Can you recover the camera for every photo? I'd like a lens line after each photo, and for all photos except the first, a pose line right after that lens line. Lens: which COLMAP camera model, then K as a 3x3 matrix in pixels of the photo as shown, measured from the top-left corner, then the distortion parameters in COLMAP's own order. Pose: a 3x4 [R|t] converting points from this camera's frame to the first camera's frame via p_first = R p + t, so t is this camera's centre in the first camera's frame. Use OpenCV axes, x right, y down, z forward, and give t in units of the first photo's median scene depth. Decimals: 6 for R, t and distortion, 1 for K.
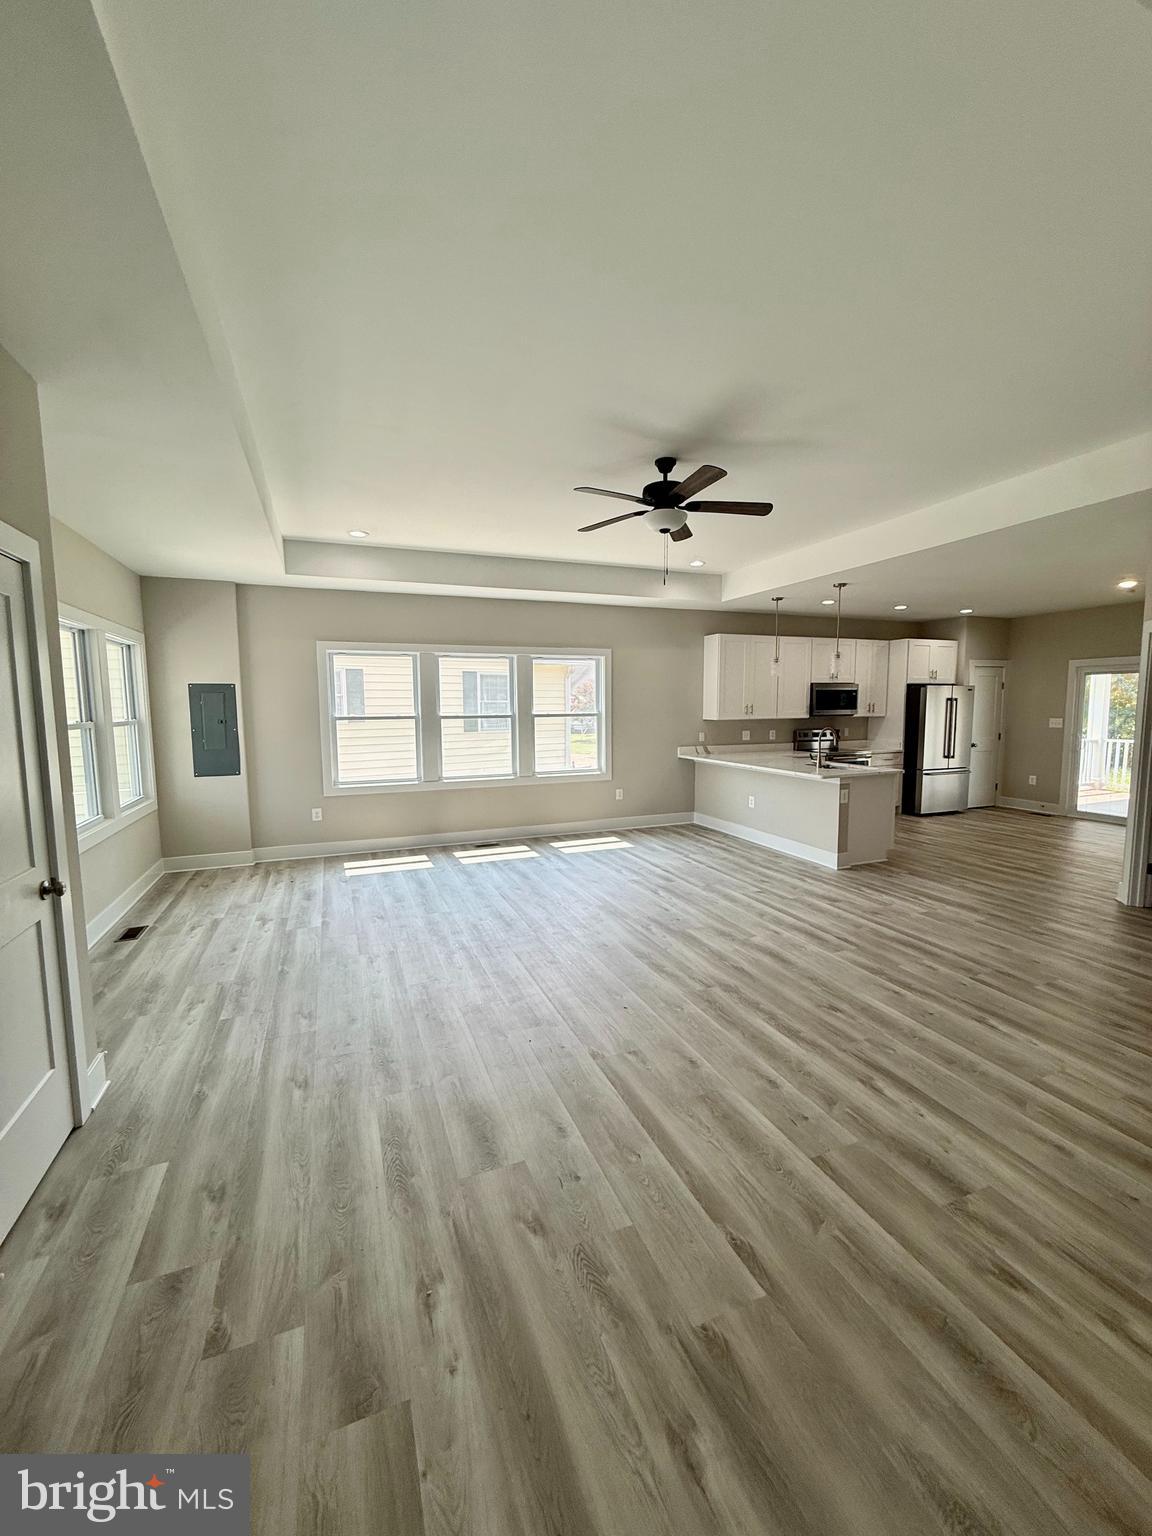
lens RADIAL K [[614.0, 0, 575.8], [0, 614.0, 763.6], [0, 0, 1]] dist [-0.000360, -0.000065]
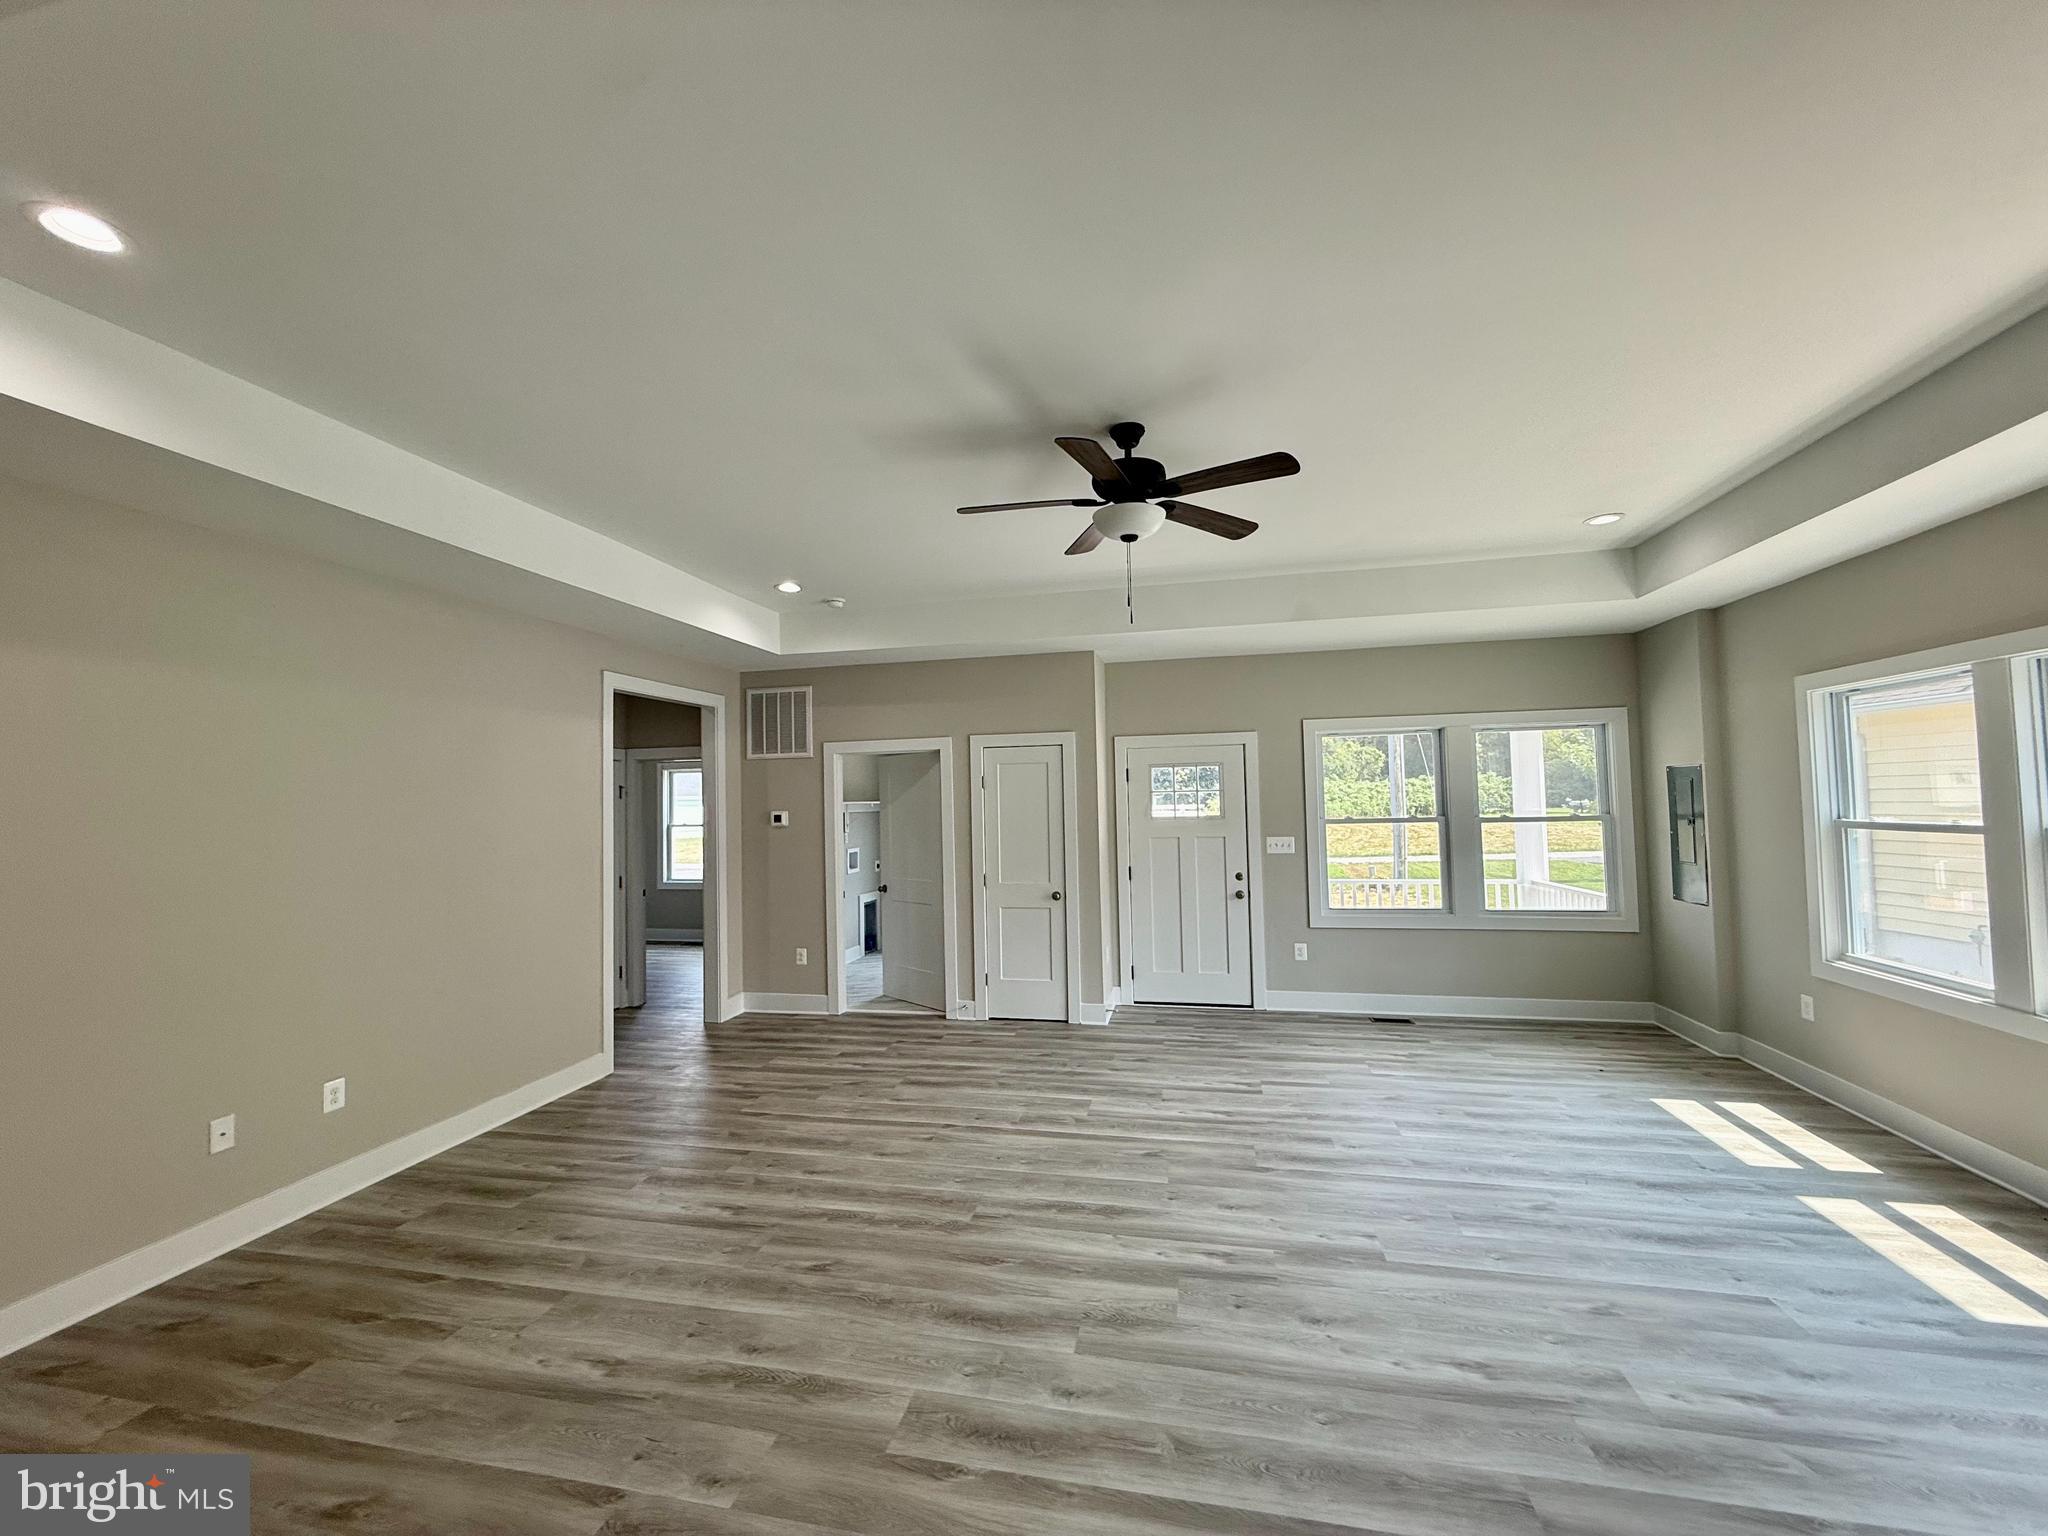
lens RADIAL K [[818.7, 0, 1016.0], [0, 818.7, 771.5], [0, 0, 1]] dist [-0.000360, -0.000065]
pose [[-0.565641, -0.011852, -0.824566, 0.710284], [-0.055643, 0.998166, 0.023823, -0.128546], [0.822772, 0.059357, -0.565264, 1.119137]]
